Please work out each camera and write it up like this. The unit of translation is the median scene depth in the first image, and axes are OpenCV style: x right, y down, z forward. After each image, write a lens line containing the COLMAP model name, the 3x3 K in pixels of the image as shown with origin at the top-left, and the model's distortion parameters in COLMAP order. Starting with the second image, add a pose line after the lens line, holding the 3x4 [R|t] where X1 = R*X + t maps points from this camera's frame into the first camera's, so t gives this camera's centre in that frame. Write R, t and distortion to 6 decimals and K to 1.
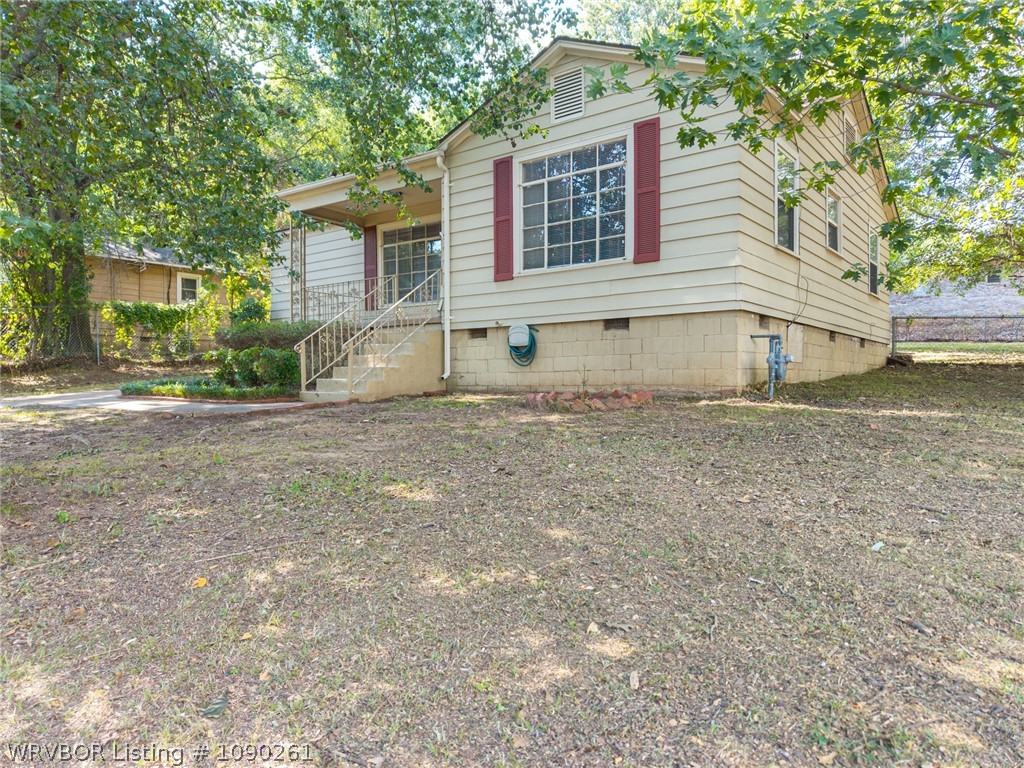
lens RADIAL K [[698.2, 0, 512.0], [0, 698.2, 384.0], [0, 0, 1]] dist [0.095582, -0.151763]
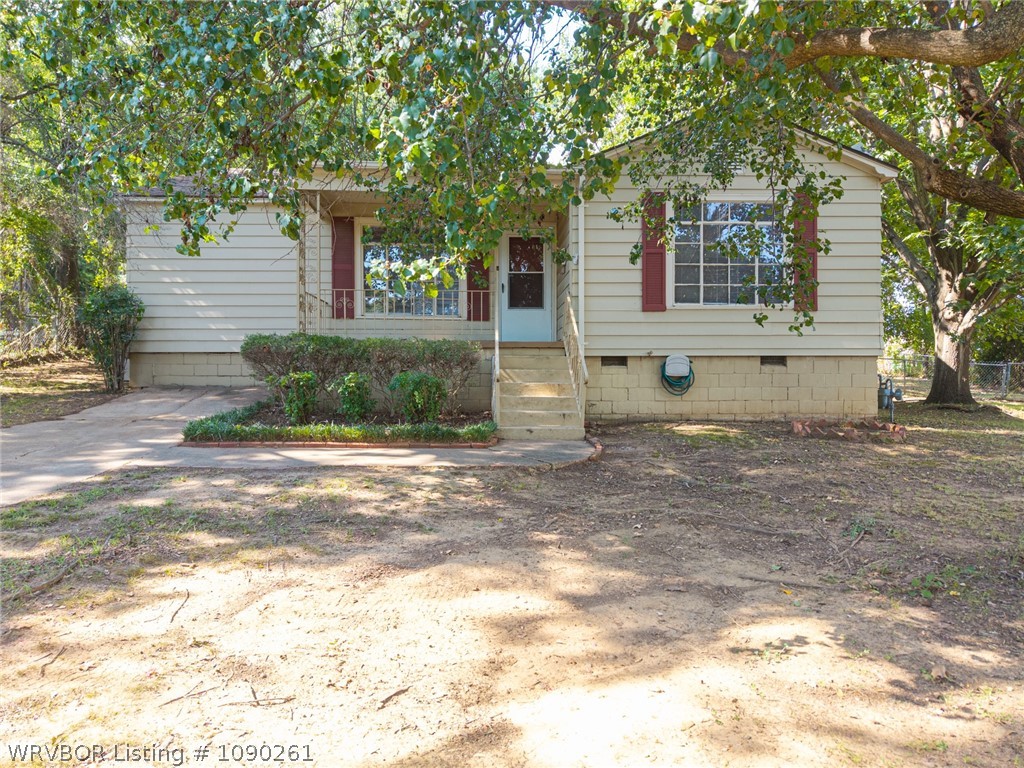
lens RADIAL K [[698.2, 0, 512.0], [0, 698.2, 384.0], [0, 0, 1]] dist [0.095582, -0.151763]
pose [[0.758792, 0.008943, 0.651272, -0.868177], [-0.000716, 0.999917, -0.012896, -0.029554], [-0.651333, 0.009319, 0.758735, 0.372355]]
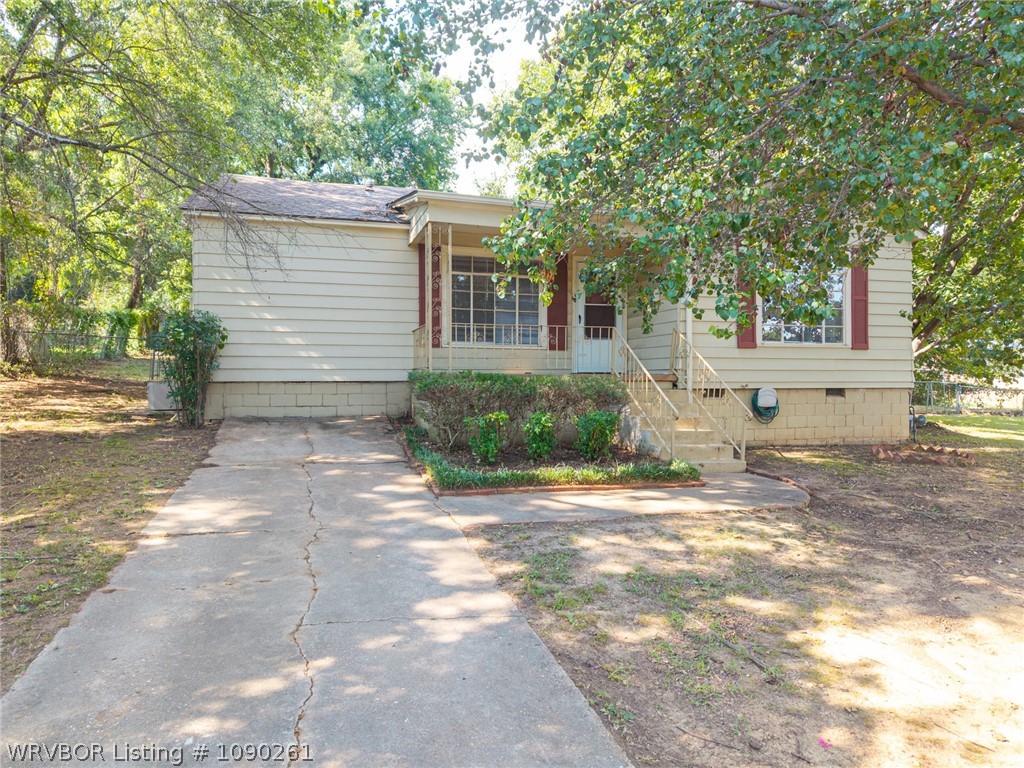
lens RADIAL K [[700.0, 0, 512.0], [0, 700.0, 384.0], [0, 0, 1]] dist [0.048243, -0.051564]
pose [[0.565304, 0.008890, 0.824835, -1.207978], [0.003480, 0.999907, -0.013162, -0.079535], [-0.824875, 0.010311, 0.565221, 0.697707]]
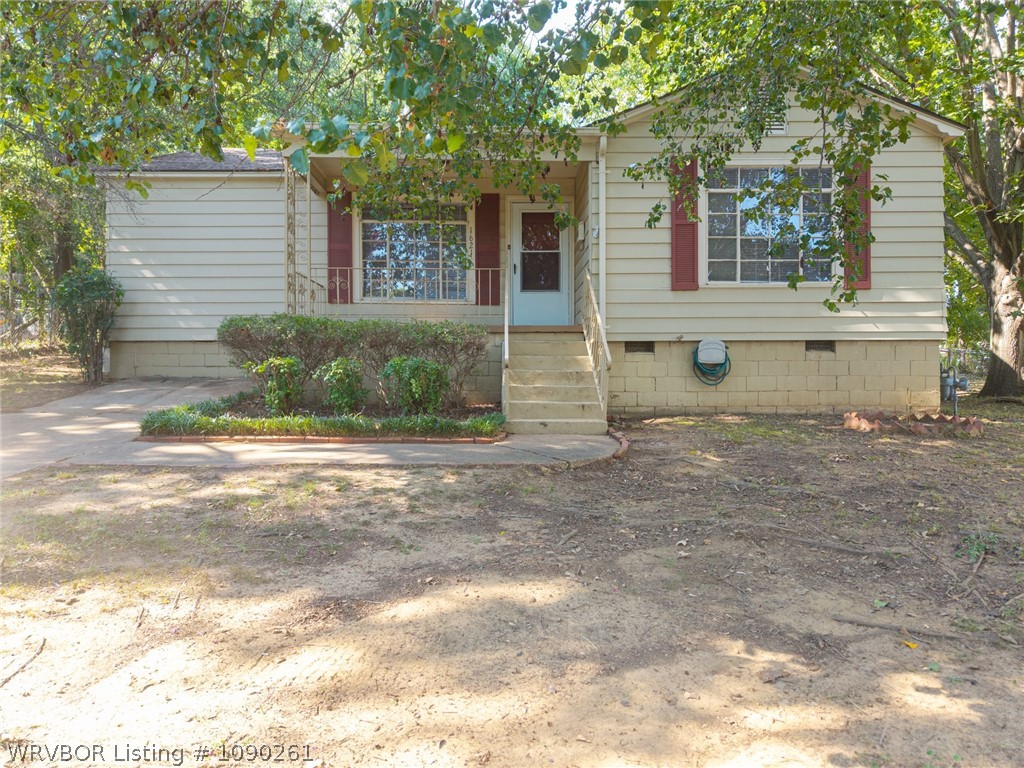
lens RADIAL K [[700.0, 0, 512.0], [0, 700.0, 384.0], [0, 0, 1]] dist [0.048243, -0.051564]
pose [[0.774525, 0.007220, 0.632503, -0.787711], [0.000801, 0.999923, -0.012395, -0.016421], [-0.632543, 0.010107, 0.774459, 0.456017]]
